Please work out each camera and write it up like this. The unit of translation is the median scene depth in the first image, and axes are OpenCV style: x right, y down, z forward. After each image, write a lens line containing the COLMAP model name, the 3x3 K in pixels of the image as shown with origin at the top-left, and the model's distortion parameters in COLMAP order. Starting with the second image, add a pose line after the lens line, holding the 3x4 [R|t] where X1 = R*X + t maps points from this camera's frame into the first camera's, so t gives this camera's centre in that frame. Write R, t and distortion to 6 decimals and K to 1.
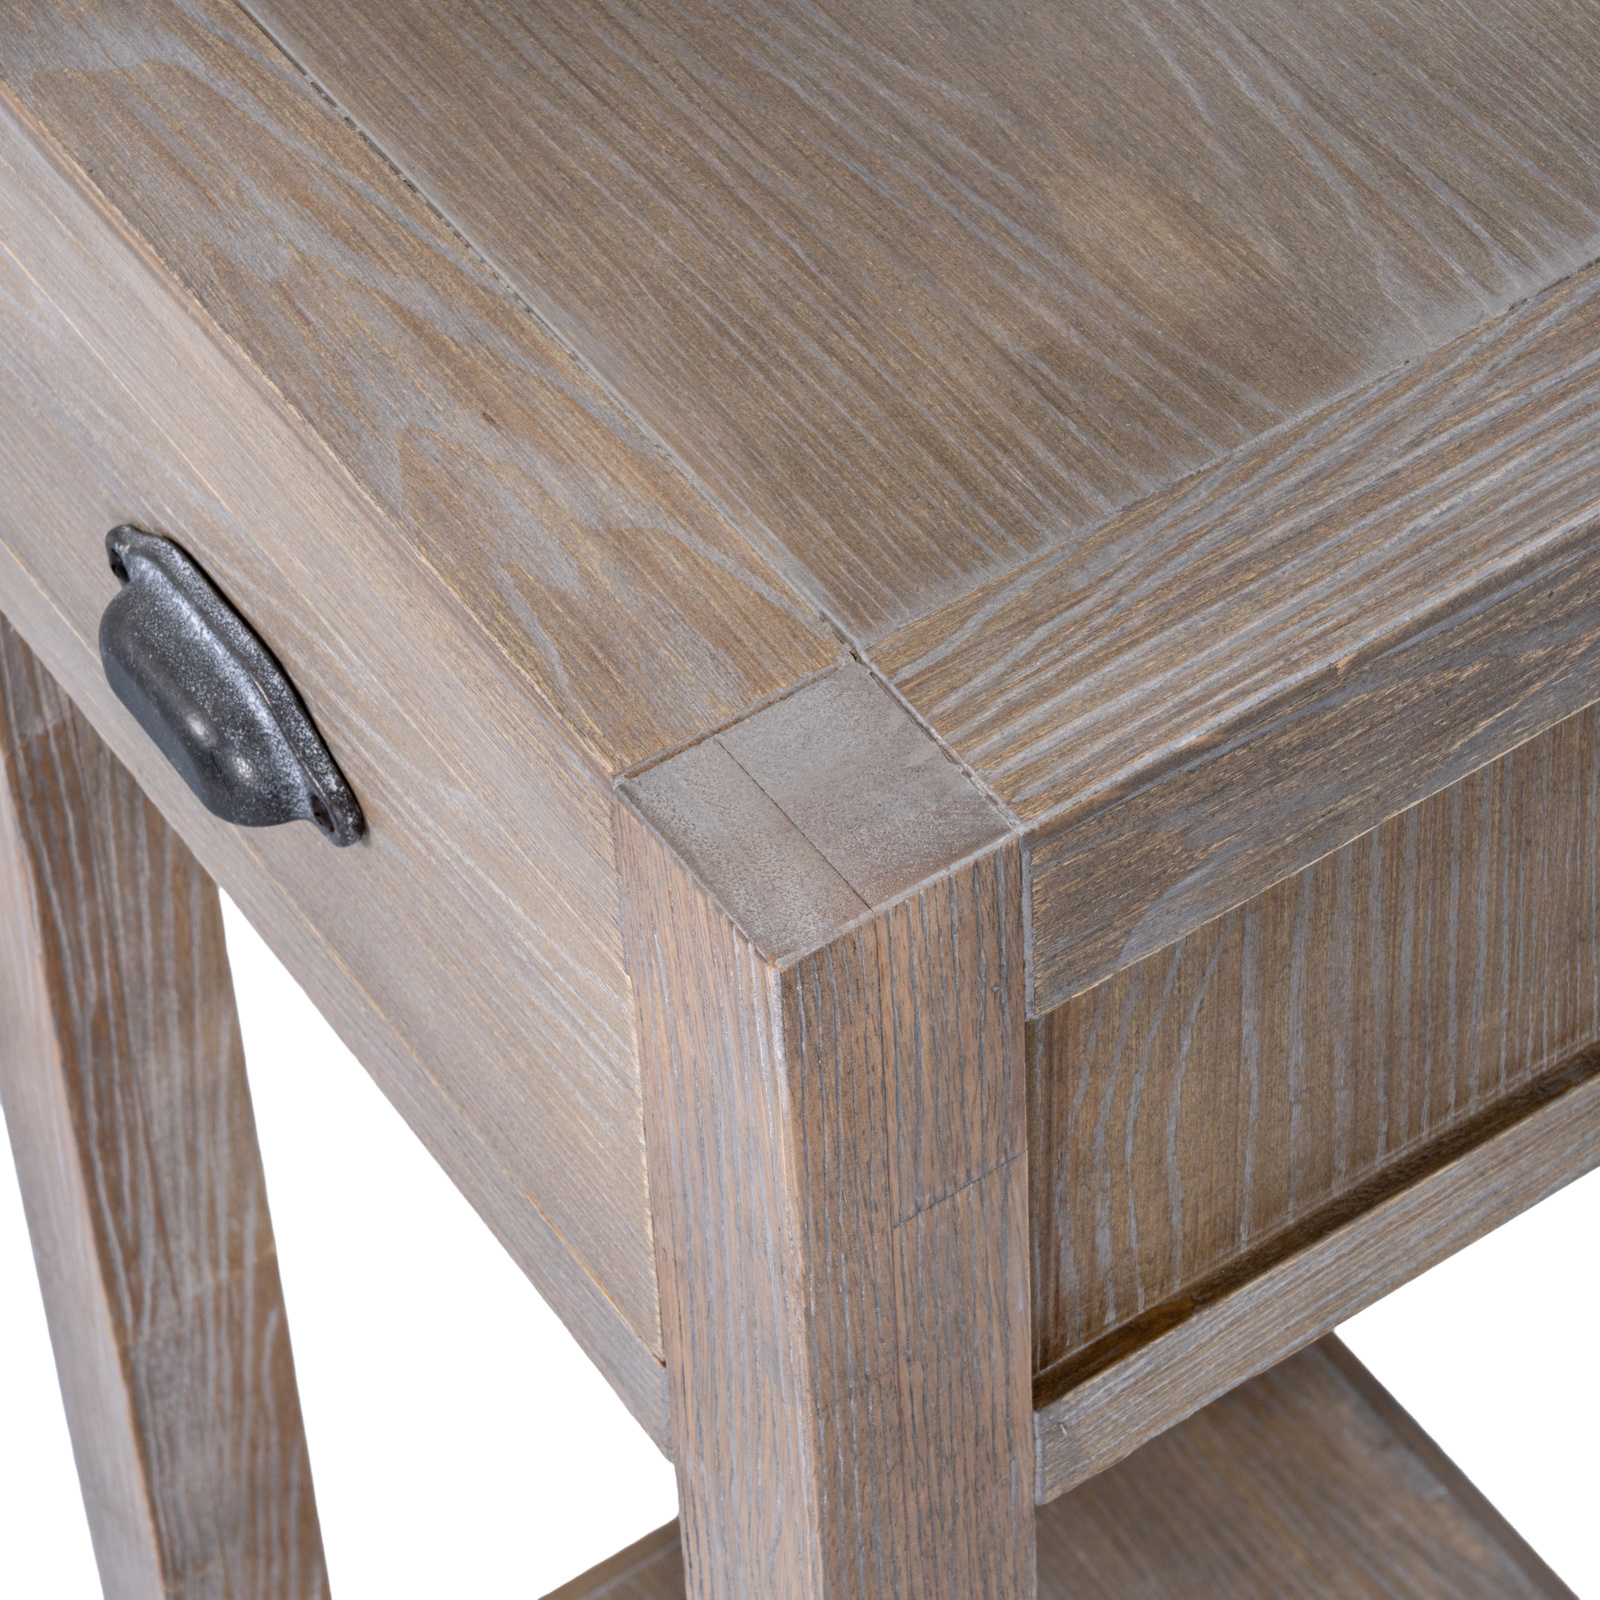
lens RADIAL K [[5464.9, 0, 801.4], [0, 5464.9, 698.1], [0, 0, 1]] dist [-0.006527, 0.939053]
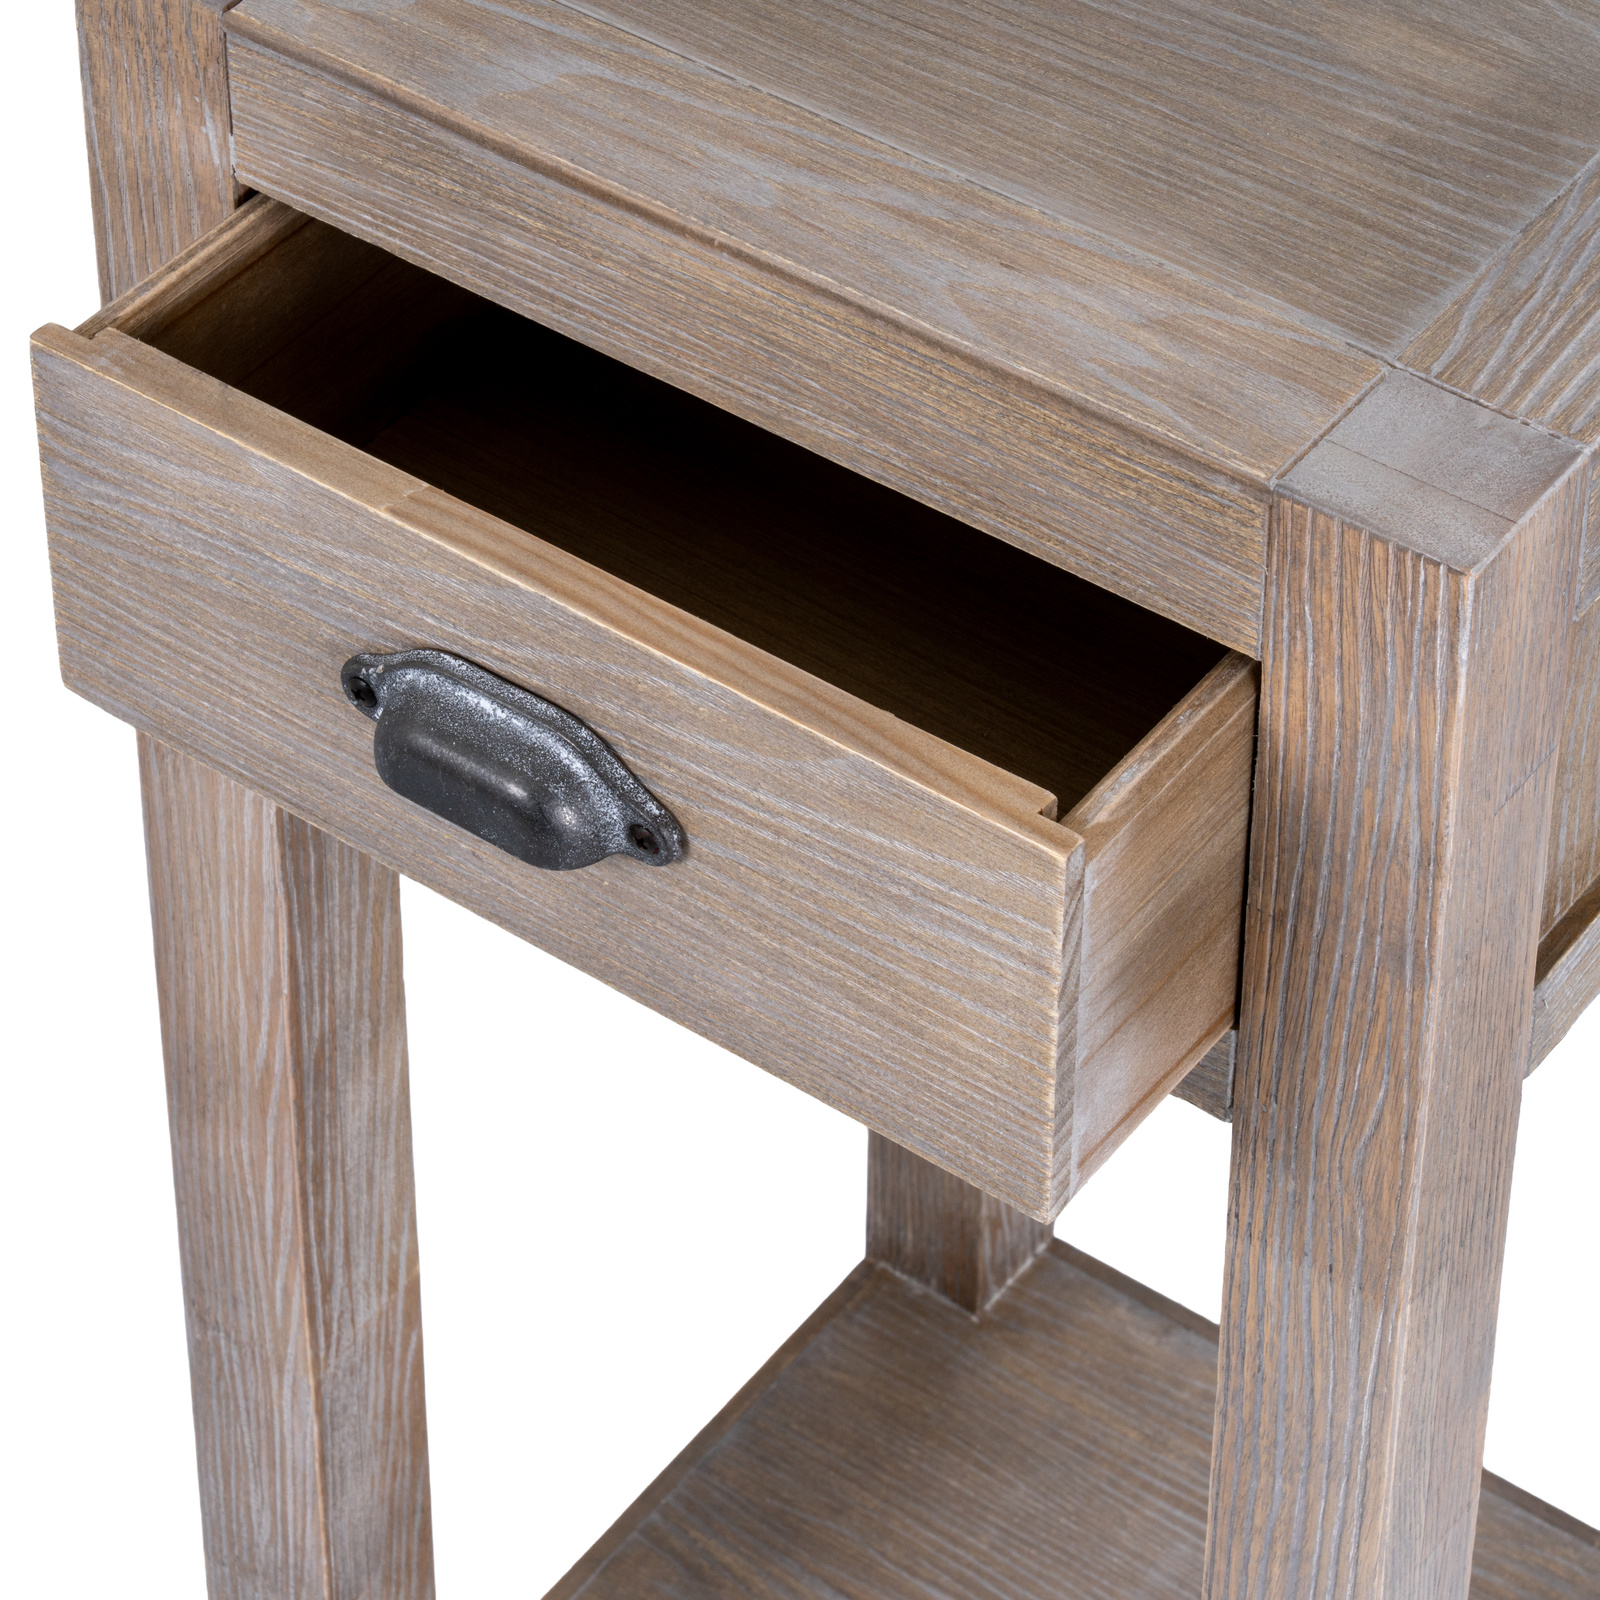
lens RADIAL K [[5541.5, 0, 800.0], [0, 5541.5, 800.0], [0, 0, 1]] dist [0.018025, 0.349982]
pose [[0.934652, -0.203555, 0.291532, -0.462838], [0.226145, 0.973024, -0.045630, 0.106333], [-0.274379, 0.108576, 0.955472, -0.160164]]
